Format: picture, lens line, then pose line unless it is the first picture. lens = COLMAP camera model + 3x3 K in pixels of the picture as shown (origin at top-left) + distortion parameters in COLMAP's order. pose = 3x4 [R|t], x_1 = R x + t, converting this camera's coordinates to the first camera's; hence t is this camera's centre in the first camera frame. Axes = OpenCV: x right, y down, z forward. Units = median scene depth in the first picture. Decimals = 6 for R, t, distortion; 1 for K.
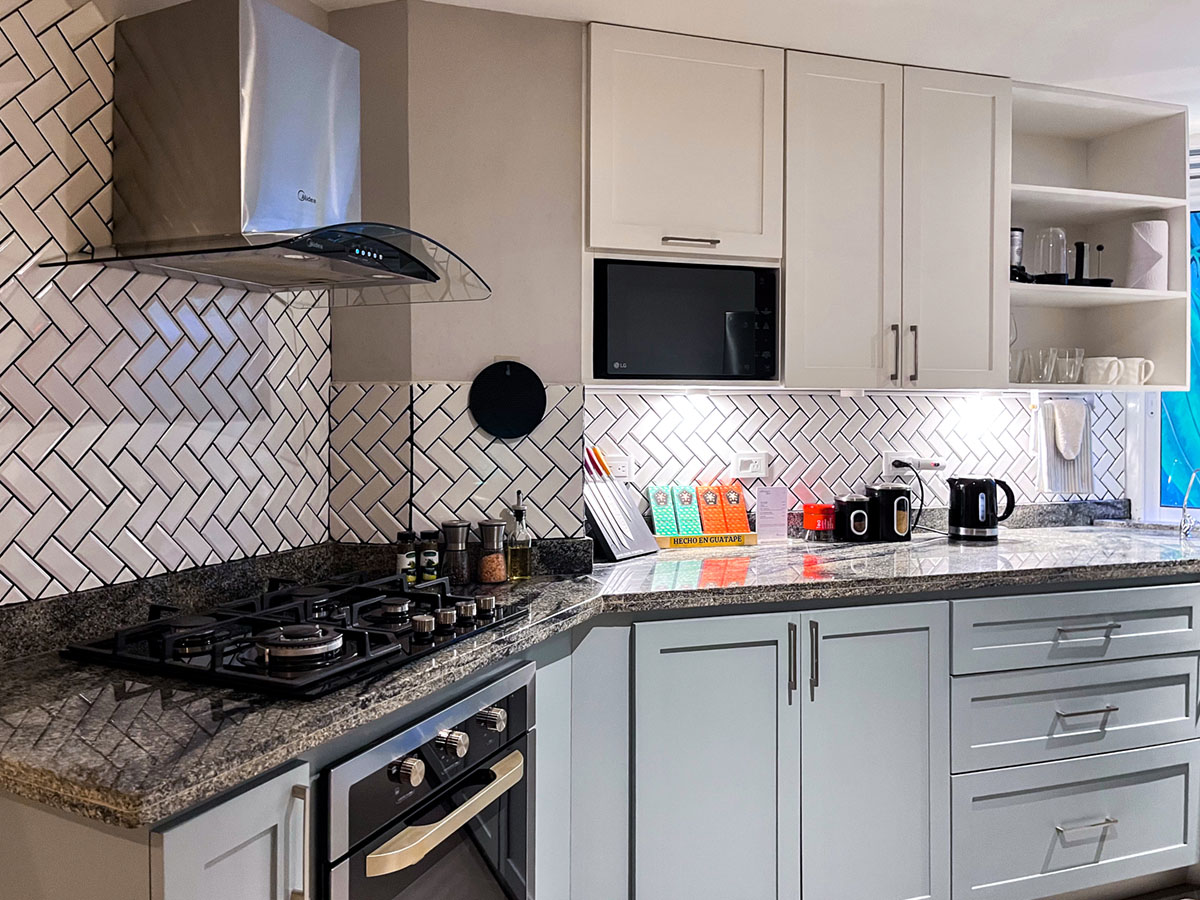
lens RADIAL K [[1003.5, 0, 584.9], [0, 1003.5, 390.2], [0, 0, 1]] dist [0.040858, -0.028799]
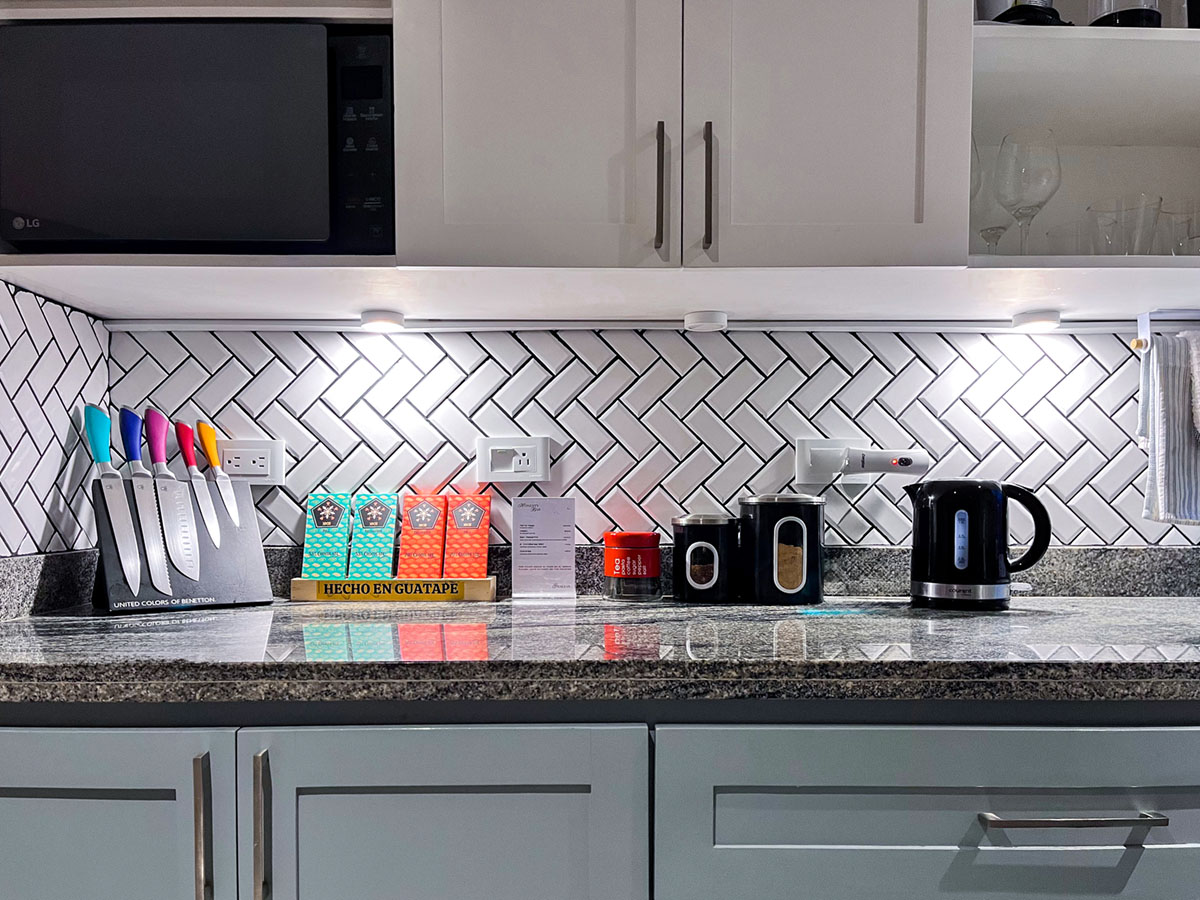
lens RADIAL K [[1003.5, 0, 625.6], [0, 1003.5, 481.8], [0, 0, 1]] dist [0.040858, -0.028799]
pose [[0.945927, -0.008782, -0.324262, 0.400403], [0.007301, 0.999957, -0.005784, 0.090349], [0.324299, 0.003103, 0.945950, 0.495526]]
